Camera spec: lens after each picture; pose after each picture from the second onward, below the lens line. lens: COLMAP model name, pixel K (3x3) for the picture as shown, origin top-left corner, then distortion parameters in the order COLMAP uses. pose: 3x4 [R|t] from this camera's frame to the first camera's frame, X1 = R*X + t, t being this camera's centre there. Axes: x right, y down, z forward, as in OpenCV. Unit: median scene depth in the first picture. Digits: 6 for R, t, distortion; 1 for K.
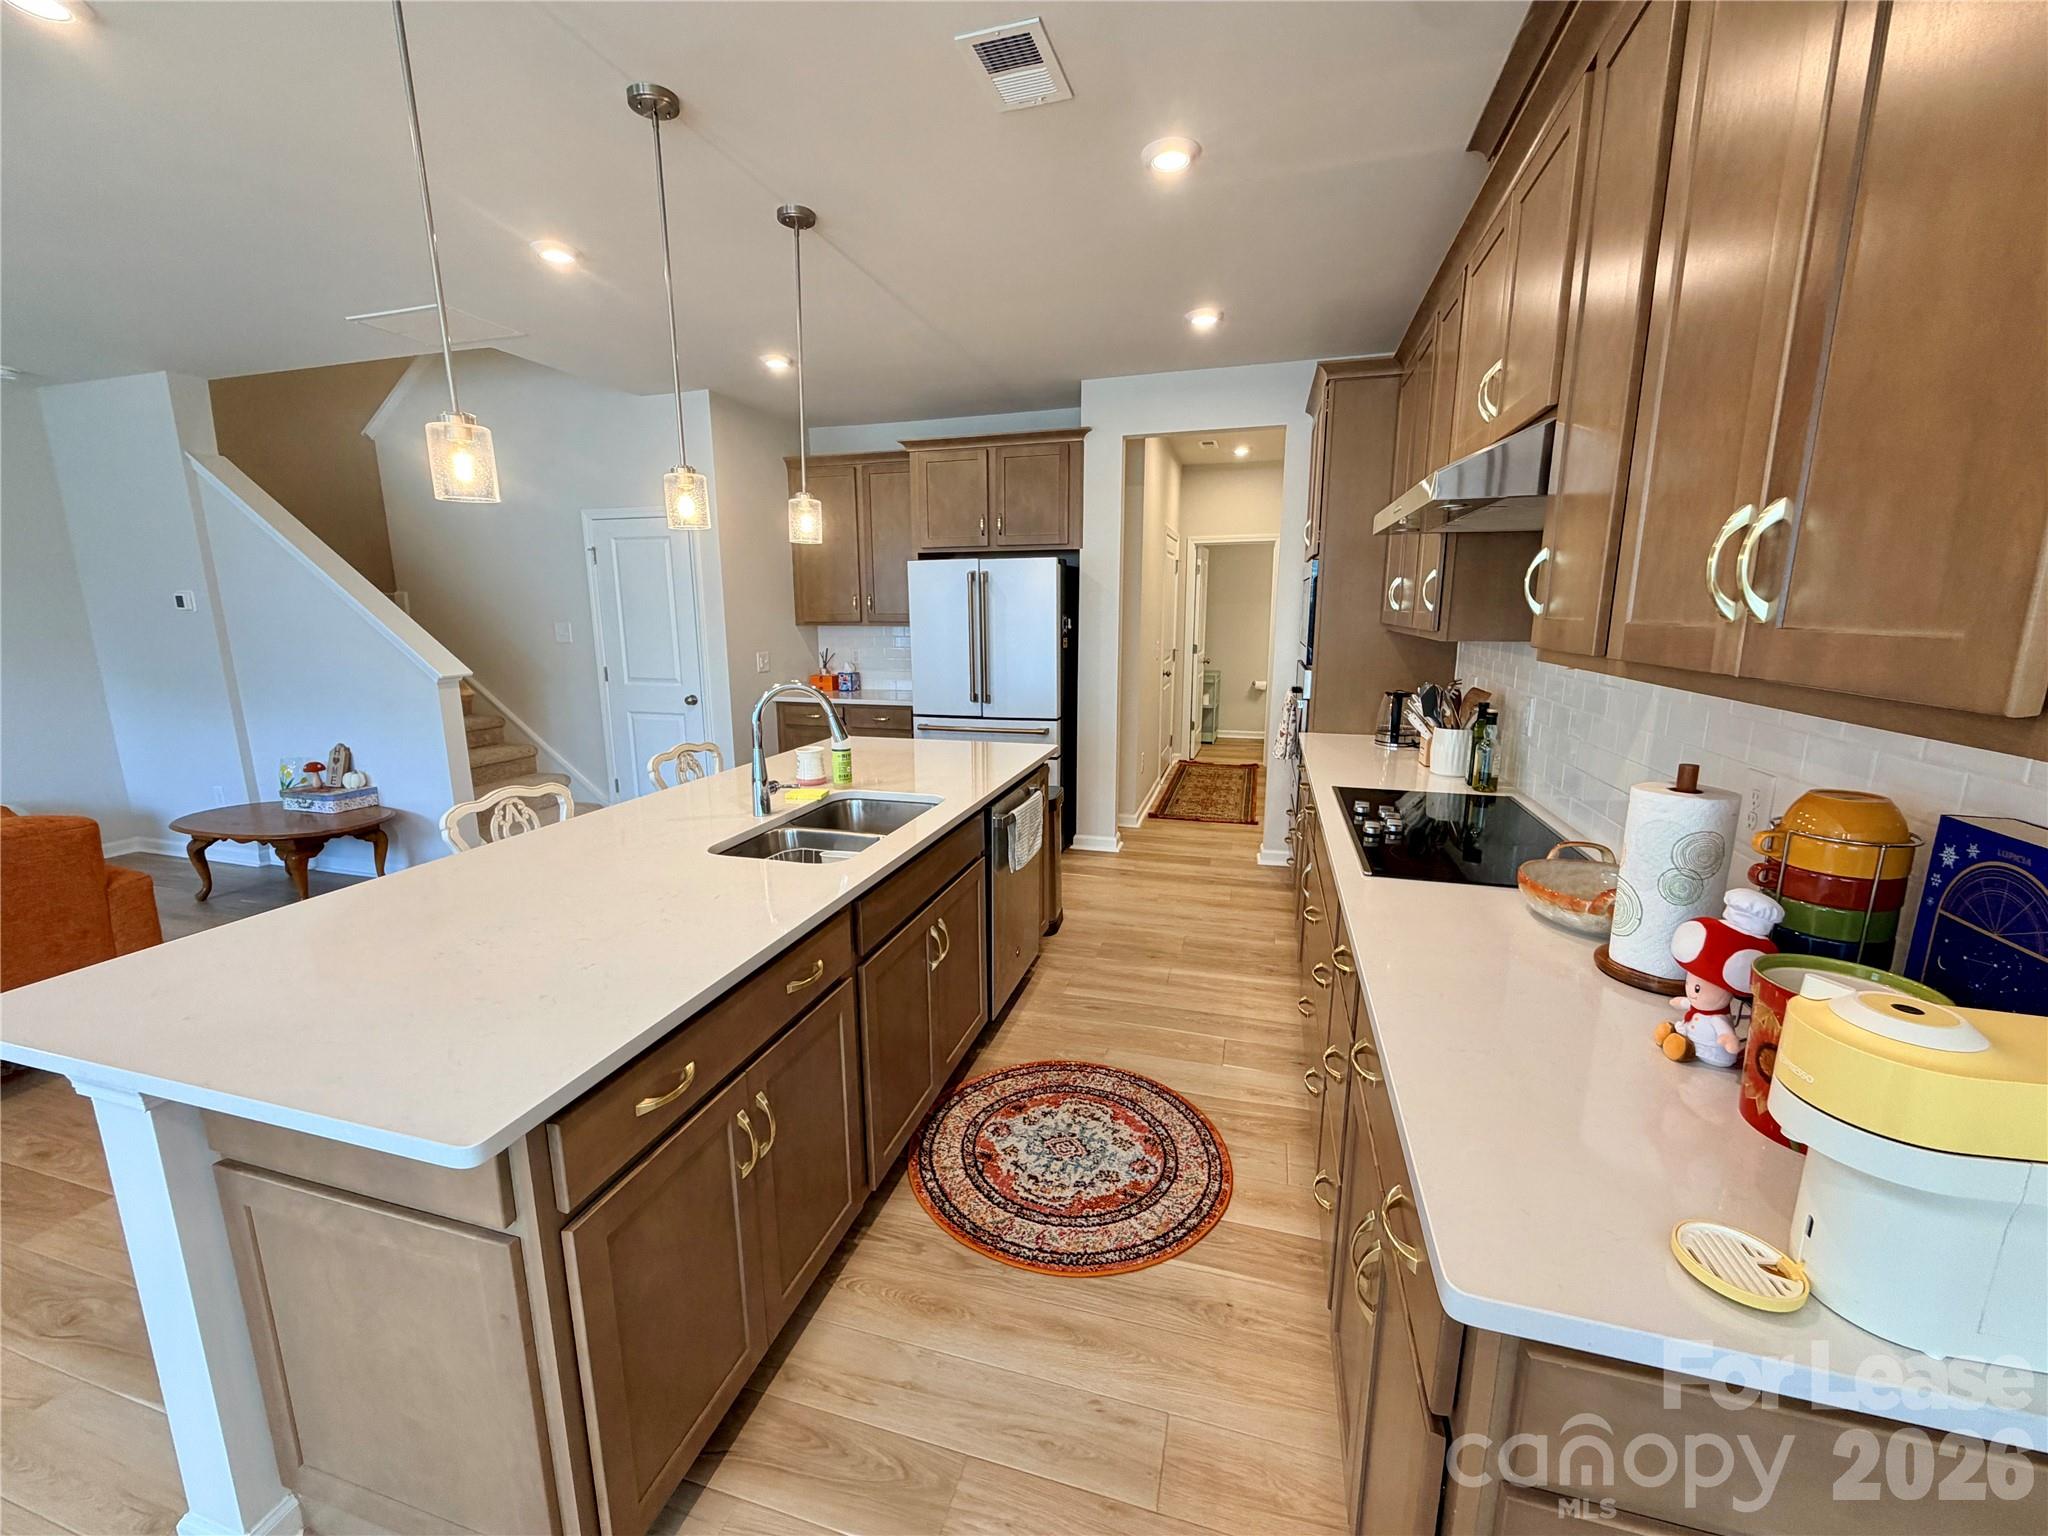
lens RADIAL K [[816.2, 0, 1021.6], [0, 816.2, 767.3], [0, 0, 1]] dist [0.000835, 0.000009]
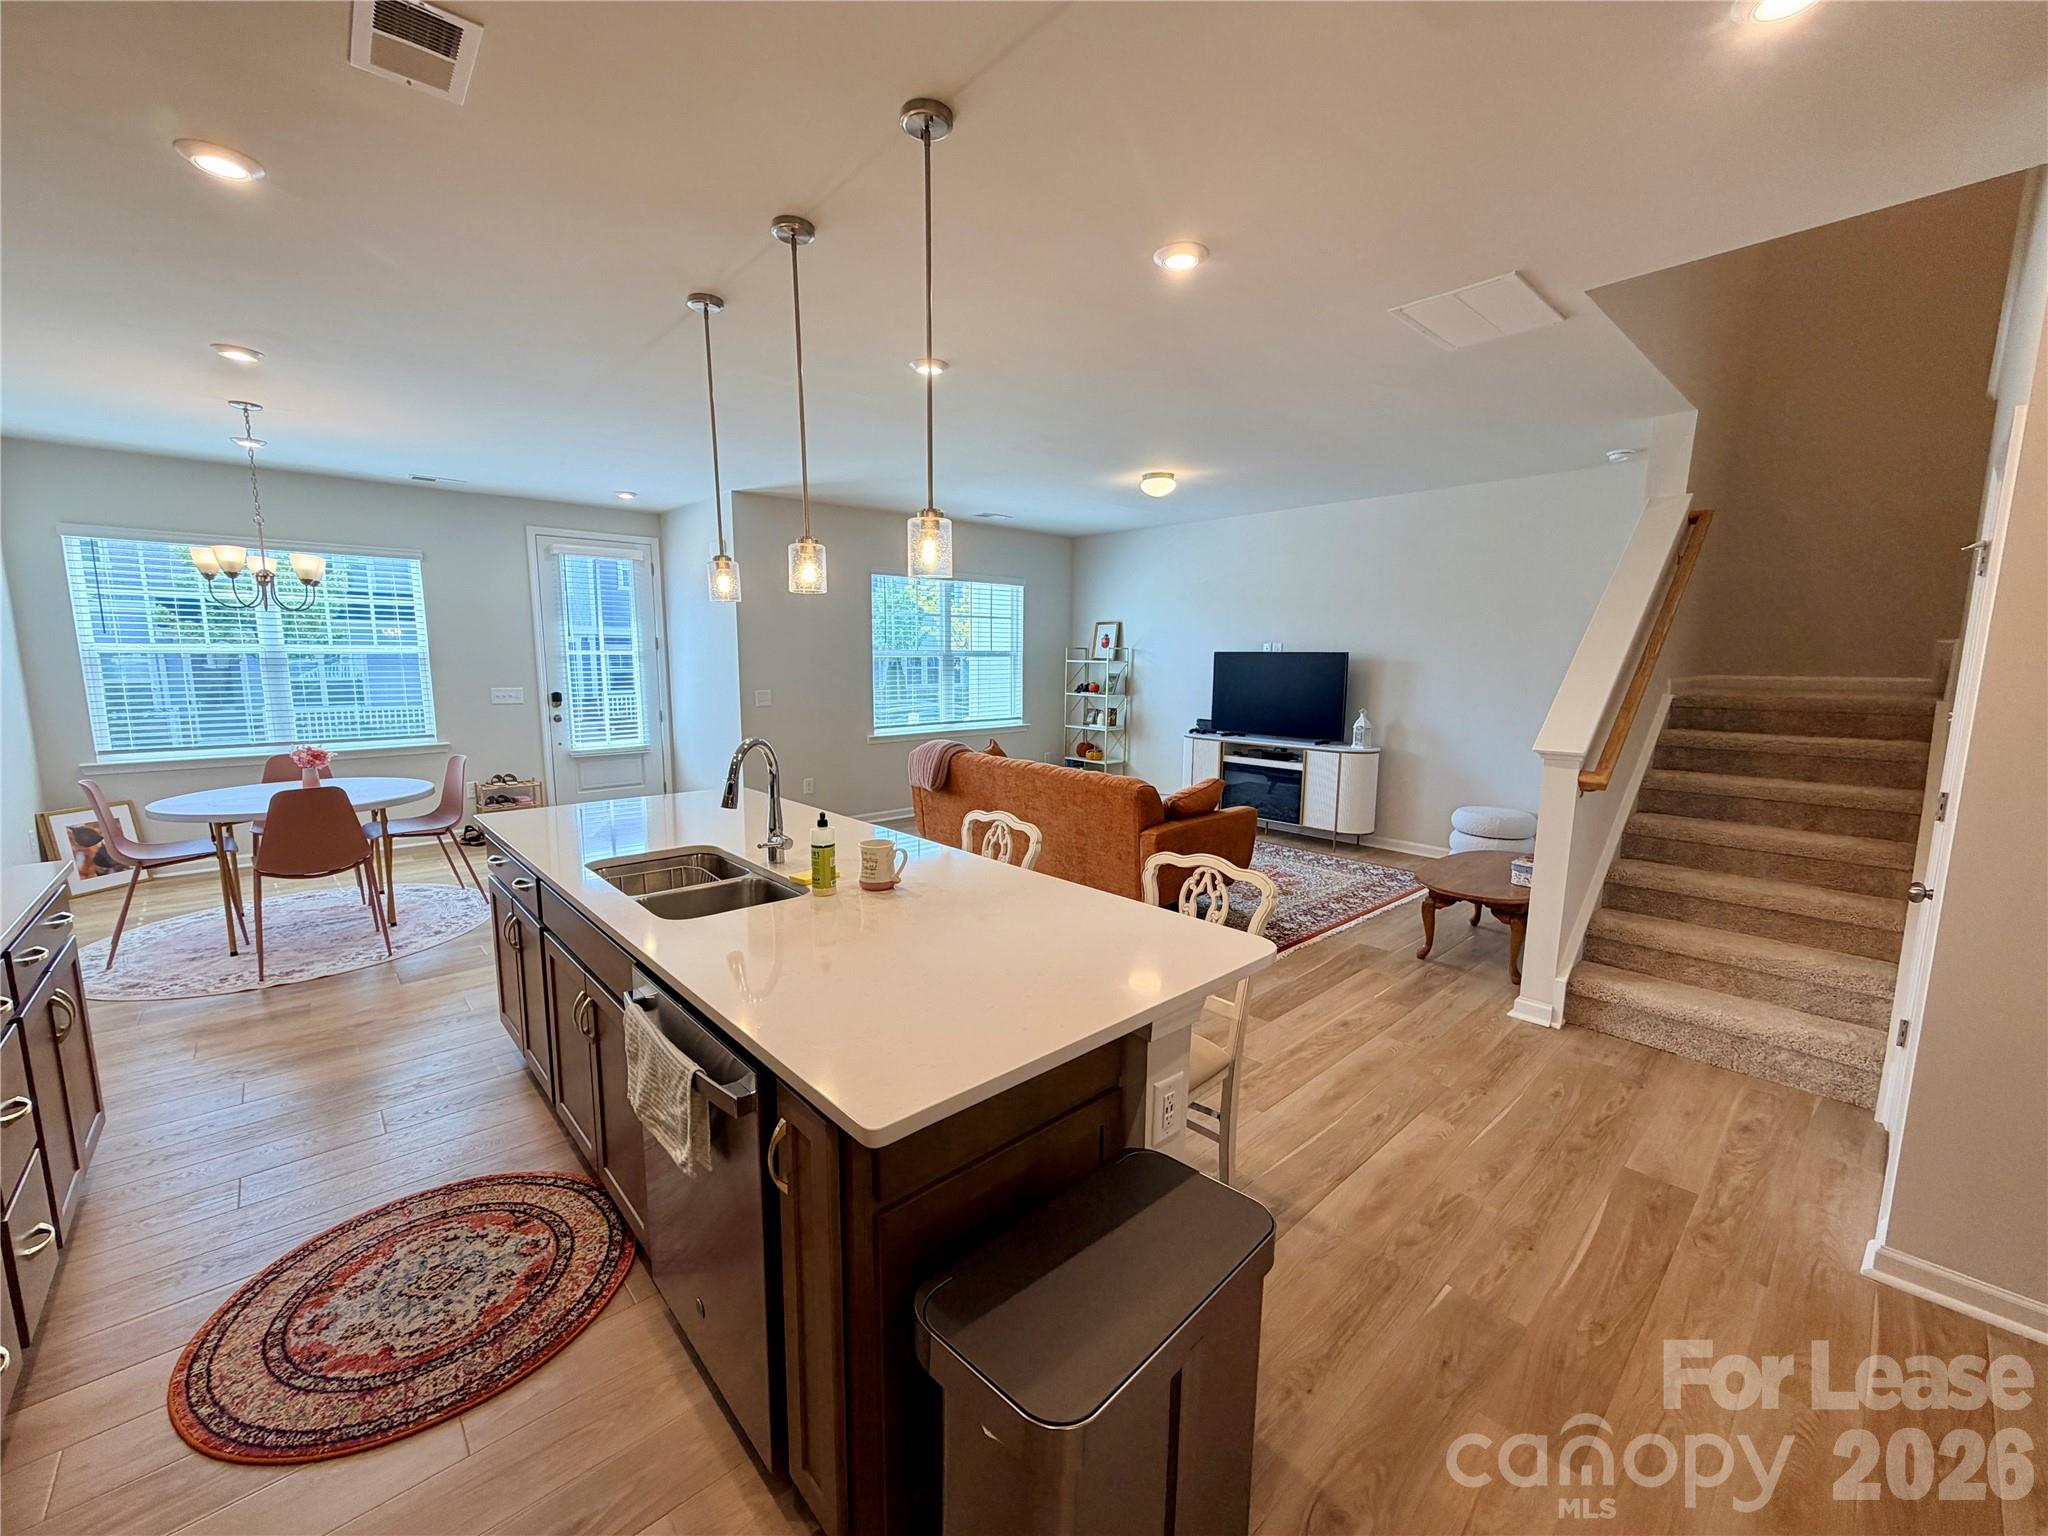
lens RADIAL K [[816.2, 0, 1011.9], [0, 816.2, 767.5], [0, 0, 1]] dist [0.000835, 0.000009]
pose [[-0.523912, 0.120409, -0.843219, 0.371729], [-0.168741, 0.955666, 0.241309, -0.344632], [0.834891, 0.268710, -0.480367, 1.658735]]
